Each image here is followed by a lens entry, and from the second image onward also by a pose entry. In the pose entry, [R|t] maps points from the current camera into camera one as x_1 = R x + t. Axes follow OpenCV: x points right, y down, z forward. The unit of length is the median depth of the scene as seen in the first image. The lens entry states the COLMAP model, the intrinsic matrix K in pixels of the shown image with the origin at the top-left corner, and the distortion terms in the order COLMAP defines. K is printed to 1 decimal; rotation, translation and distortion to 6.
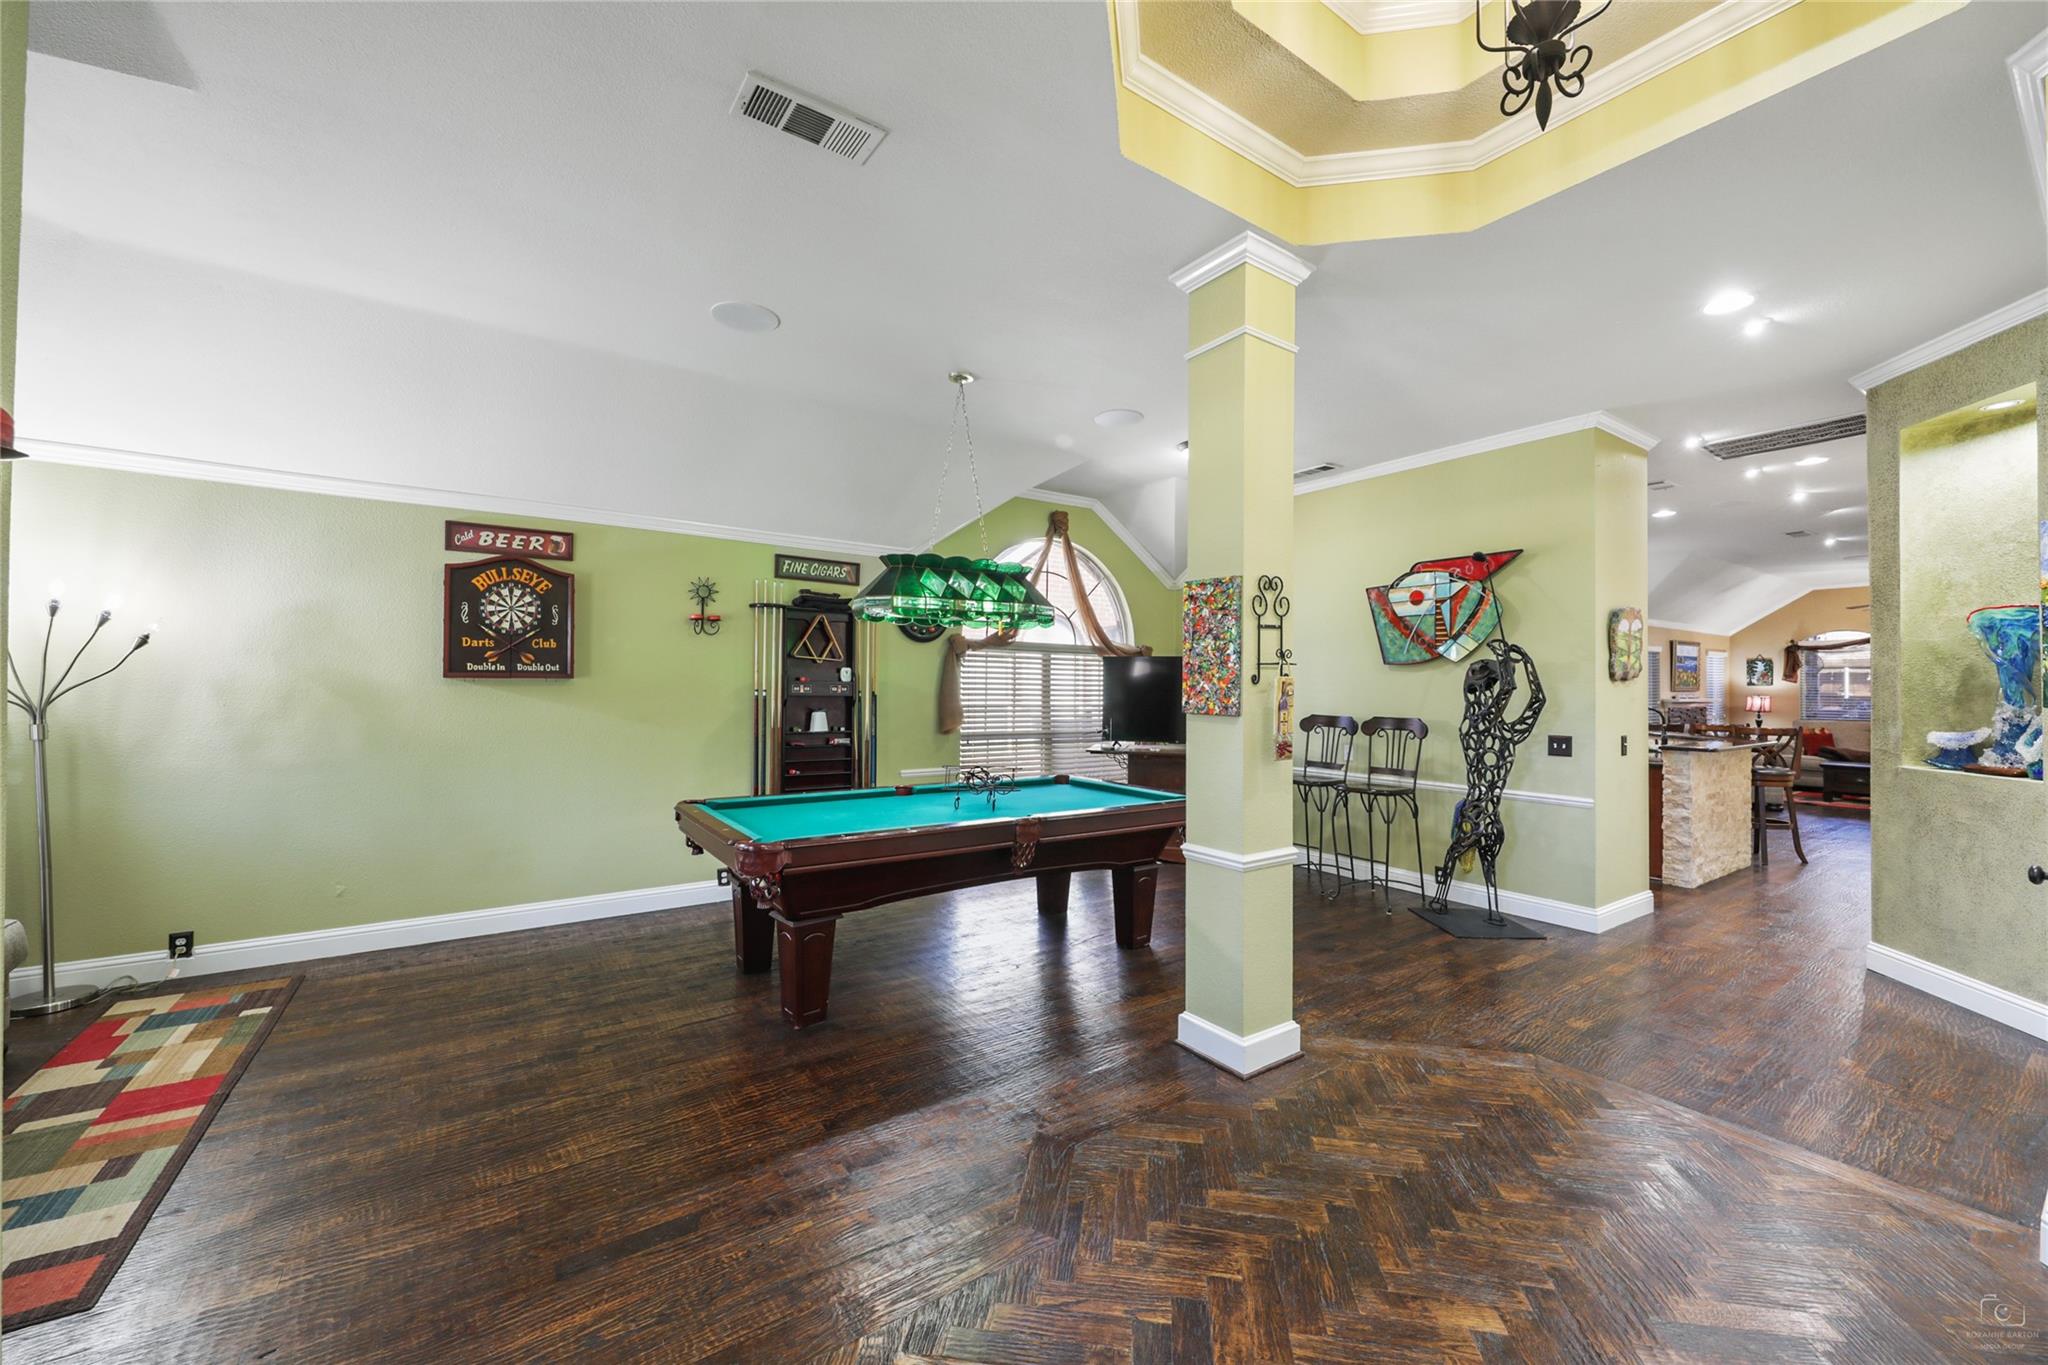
lens RADIAL K [[797.9, 0, 1029.5], [0, 797.9, 679.3], [0, 0, 1]] dist [-0.000919, -0.000050]
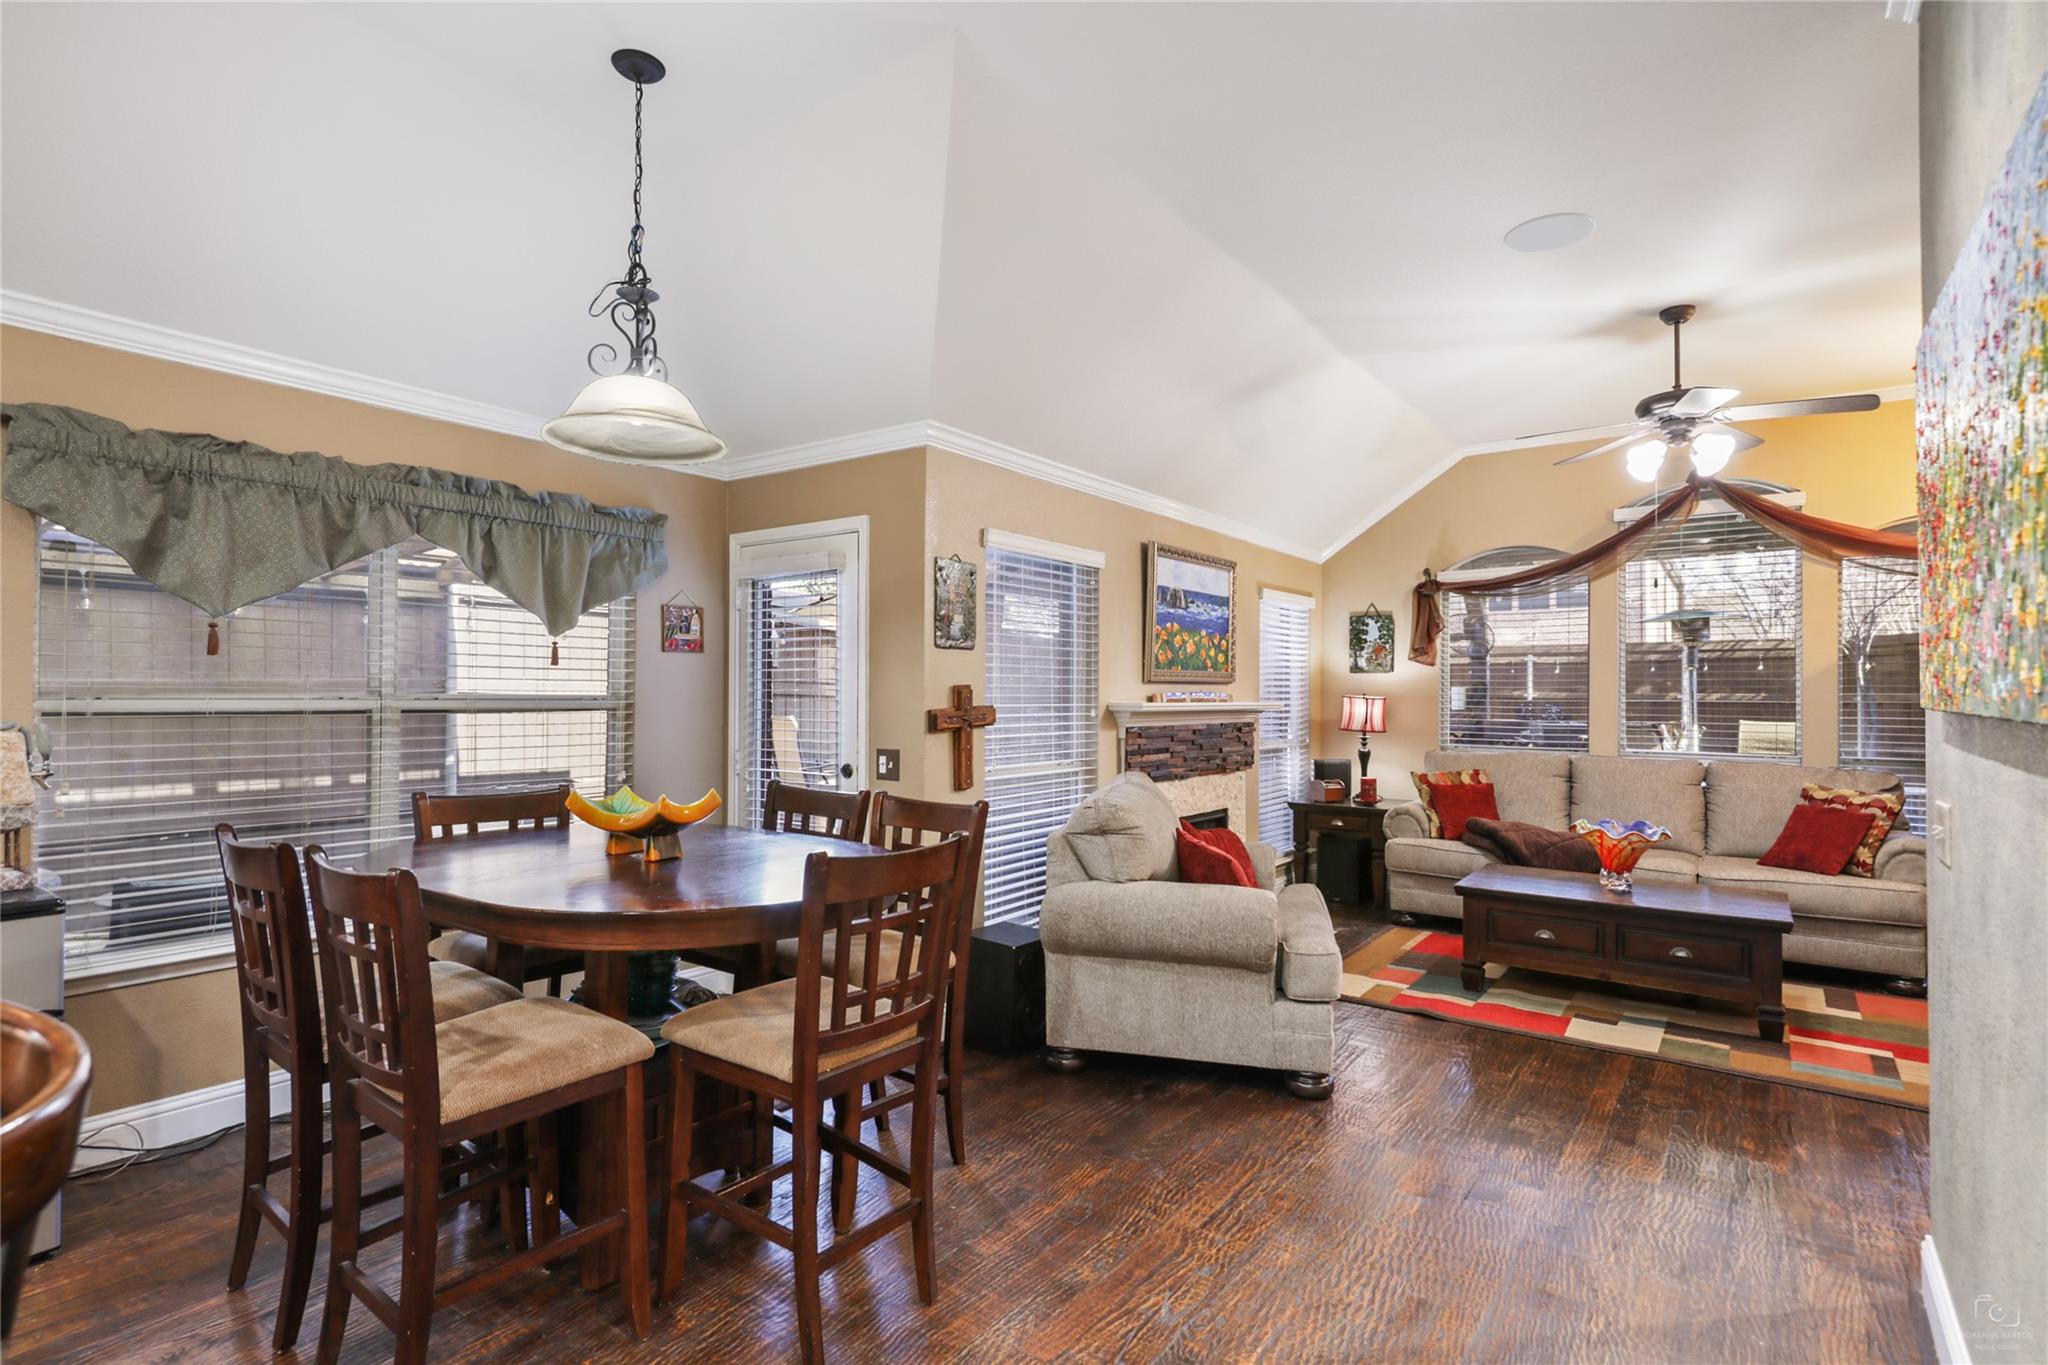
lens RADIAL K [[1030.8, 0, 1020.9], [0, 1030.8, 687.6], [0, 0, 1]] dist [0.000461, 0.000002]
pose [[0.944350, 0.000349, 0.328942, 0.548342], [-0.002701, 0.999974, 0.006694, 0.013195], [-0.328931, -0.007210, 0.944326, 0.525893]]
